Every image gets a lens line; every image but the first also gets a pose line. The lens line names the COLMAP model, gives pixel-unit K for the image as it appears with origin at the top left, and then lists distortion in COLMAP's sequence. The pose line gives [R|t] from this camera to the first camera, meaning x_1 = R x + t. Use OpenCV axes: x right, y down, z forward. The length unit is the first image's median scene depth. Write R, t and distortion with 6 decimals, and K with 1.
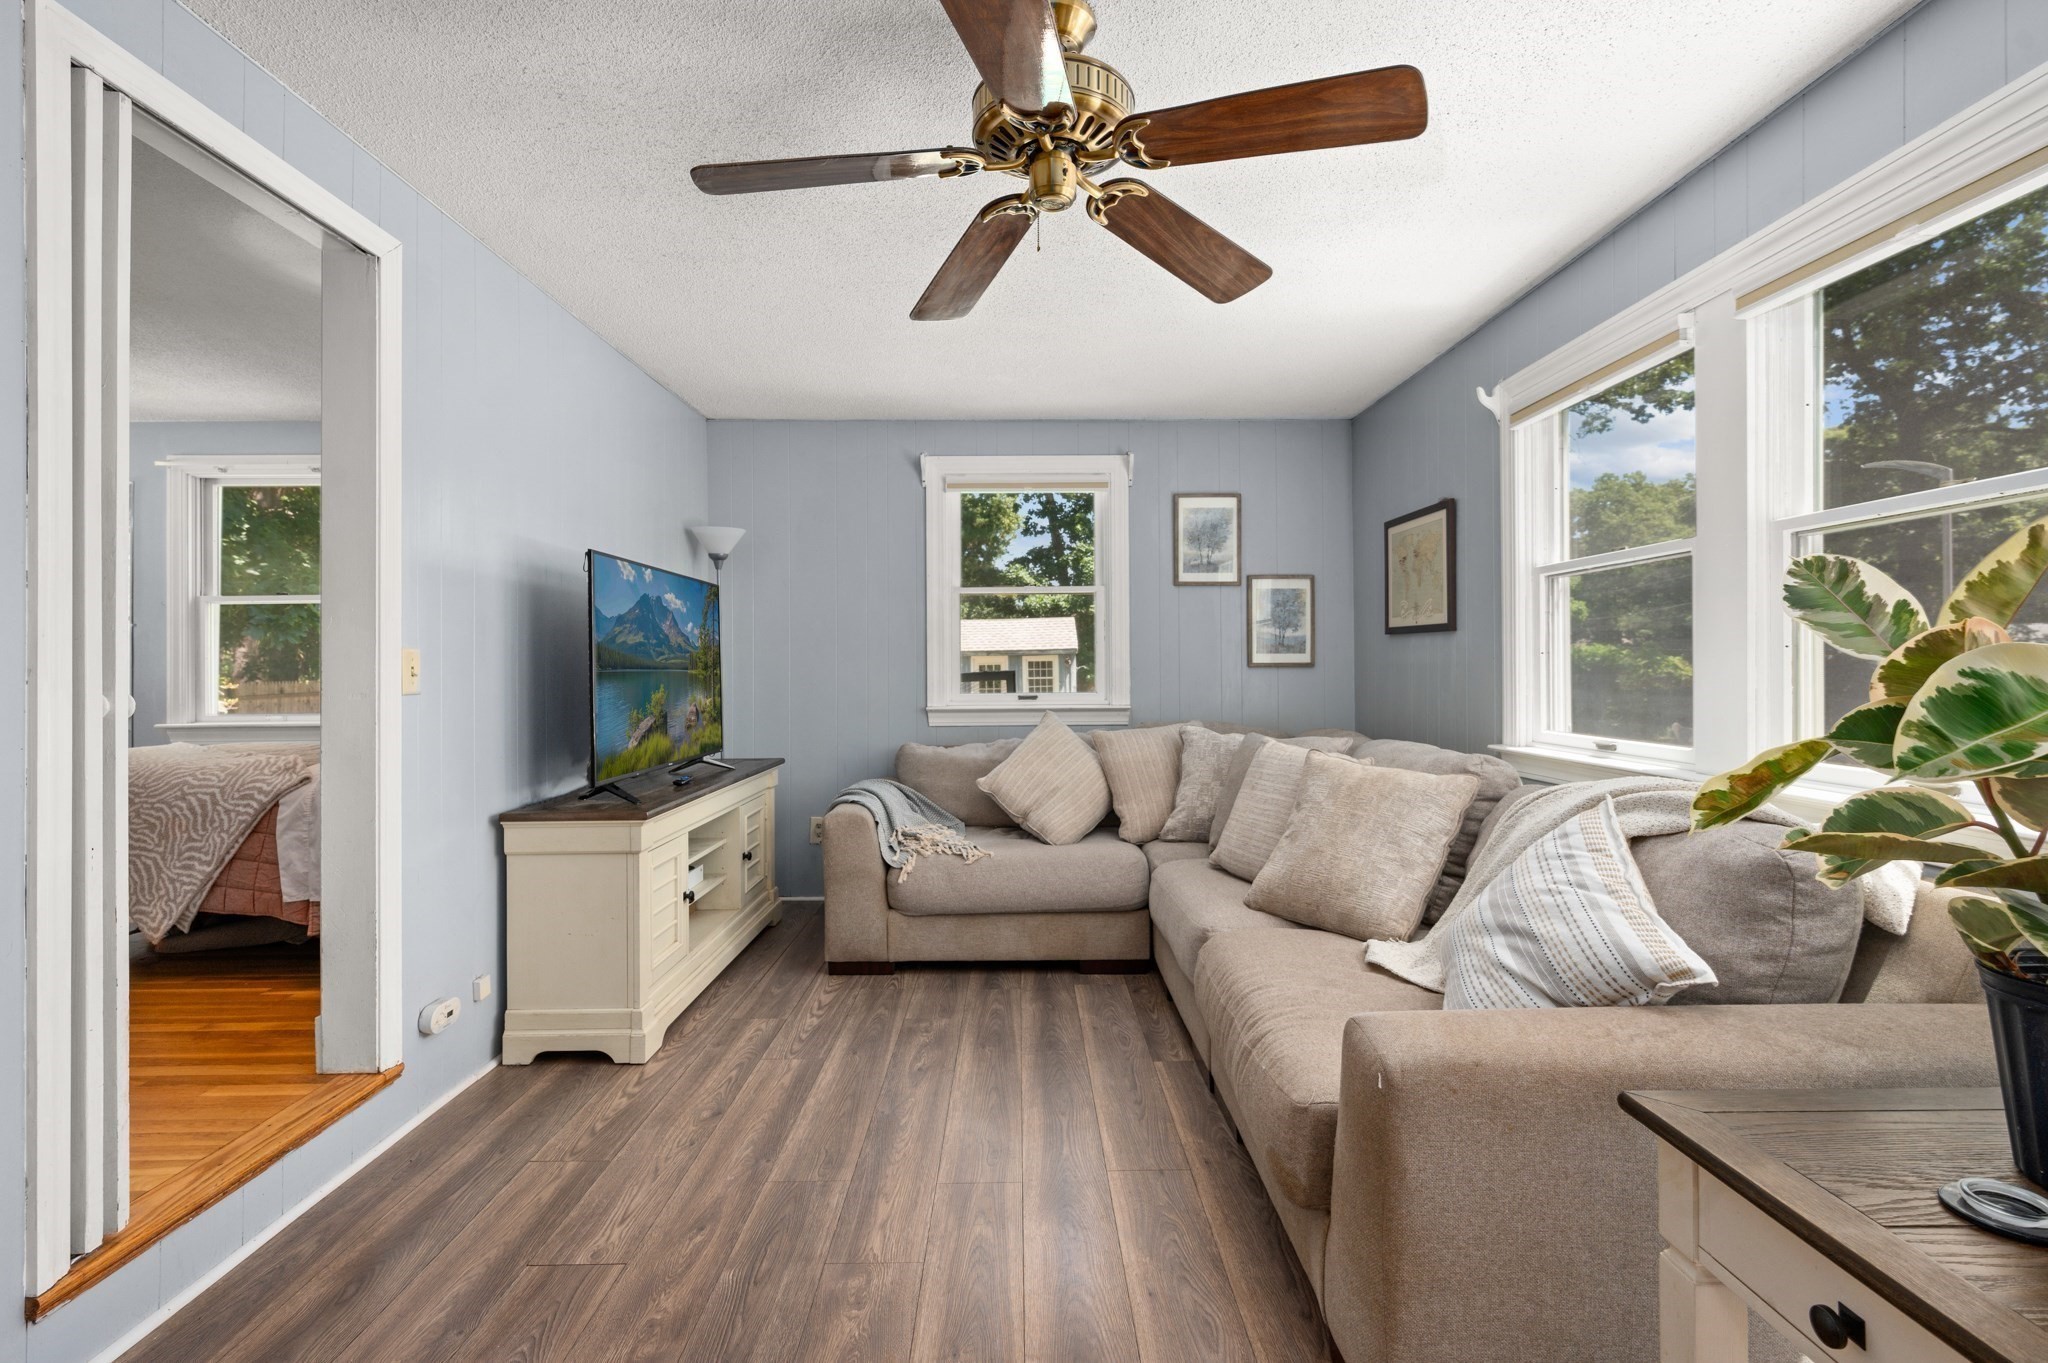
lens RADIAL K [[940.0, 0, 1030.9], [0, 940.0, 671.5], [0, 0, 1]] dist [0.000030, -0.000282]
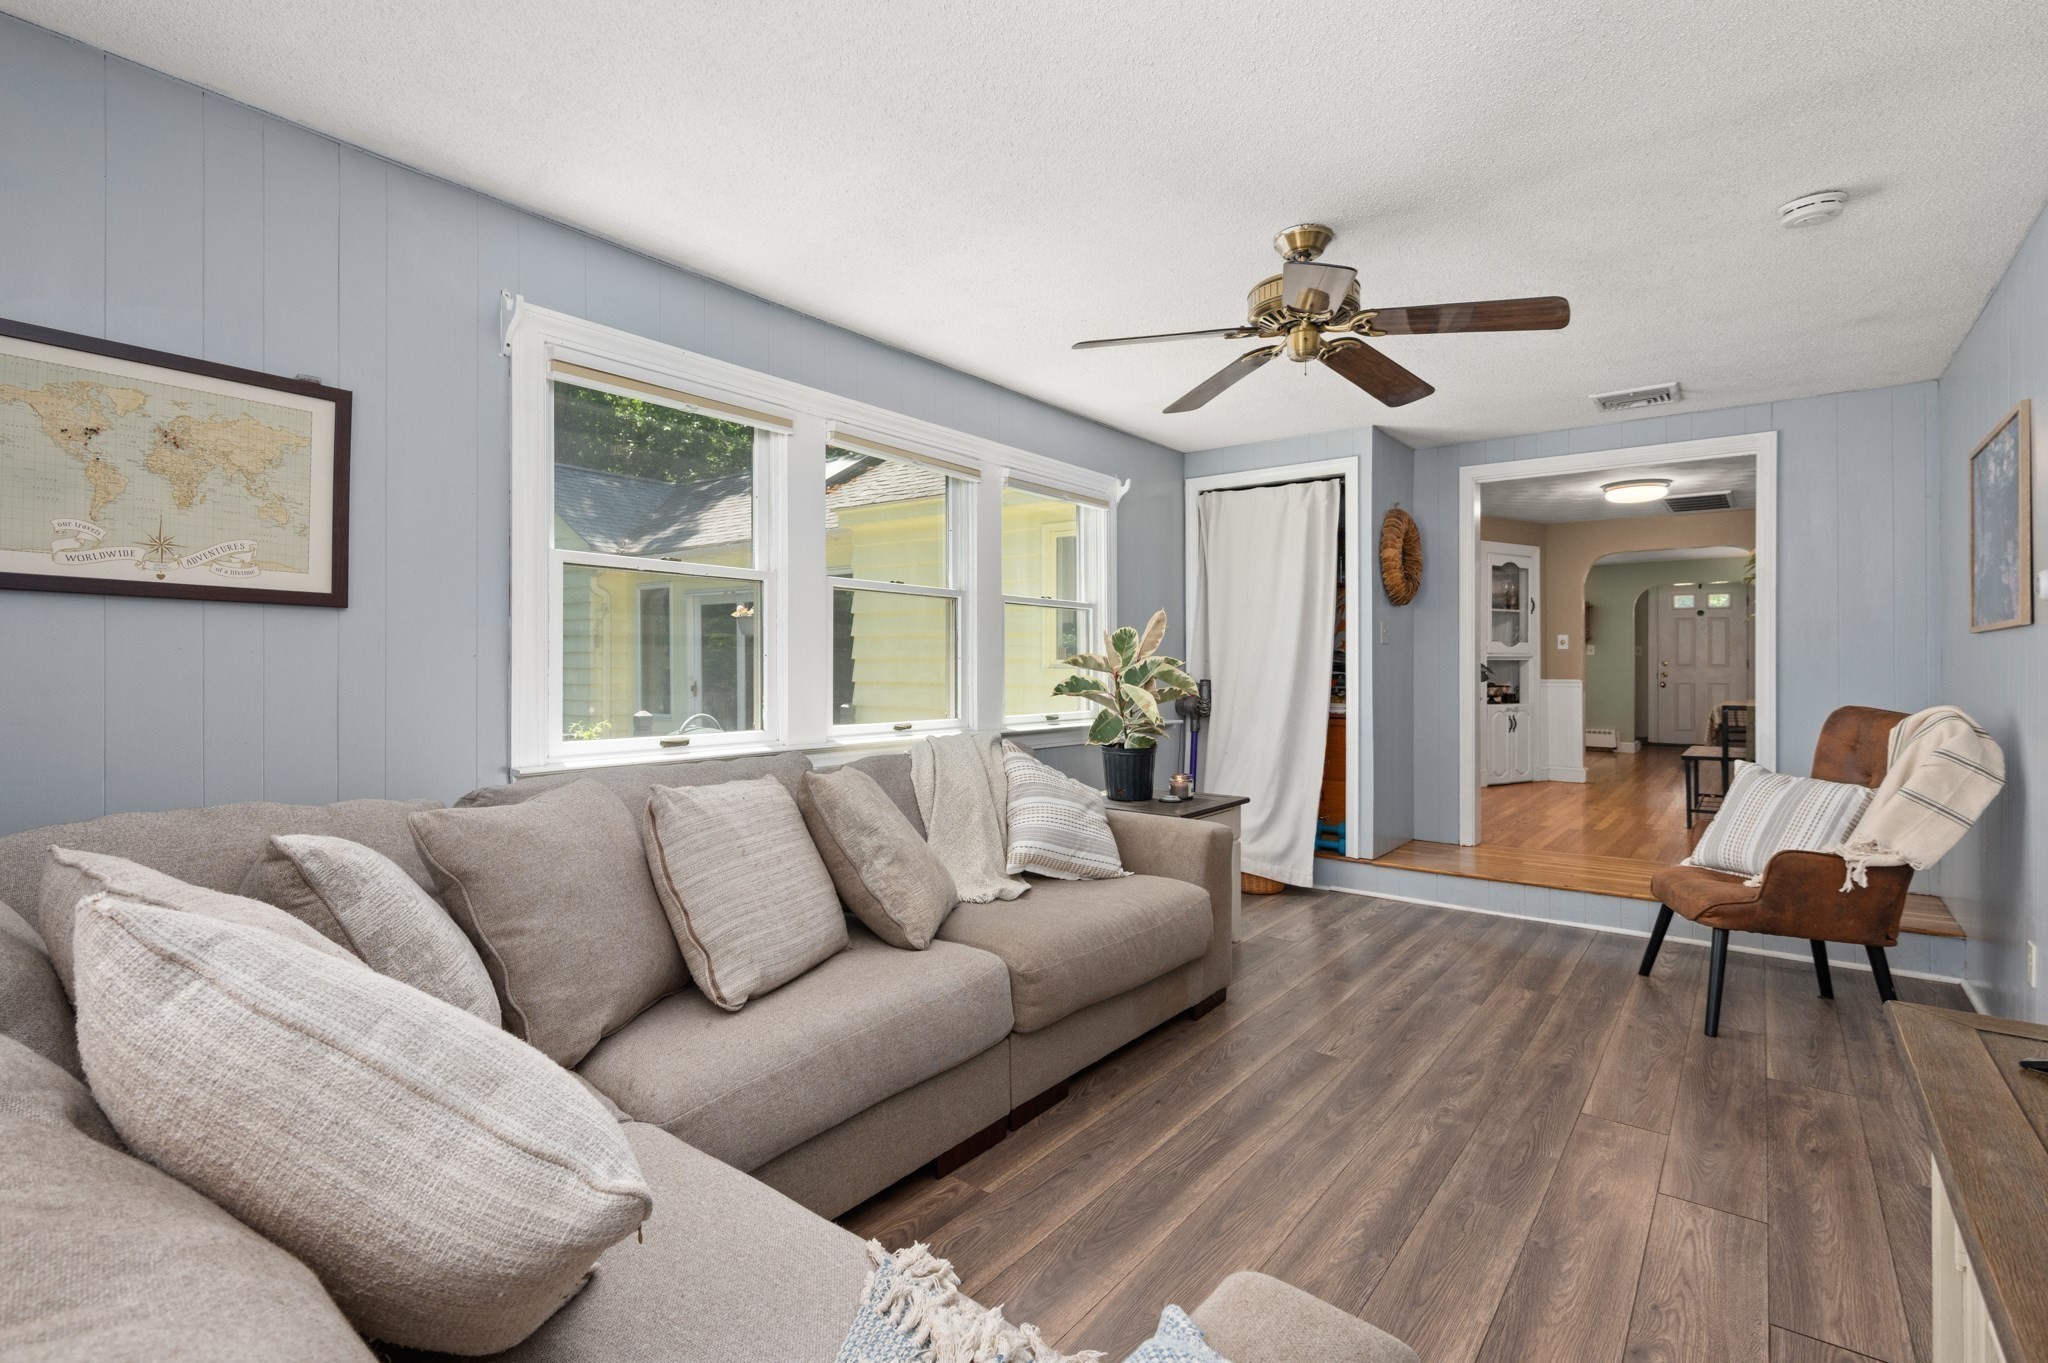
lens RADIAL K [[940.0, 0, 1030.9], [0, 940.0, 671.5], [0, 0, 1]] dist [0.000030, -0.000282]
pose [[-0.779406, -0.000251, 0.626519, -0.317408], [0.001096, 0.999998, 0.001764, -0.002730], [-0.626518, 0.002062, -0.779404, 1.358938]]
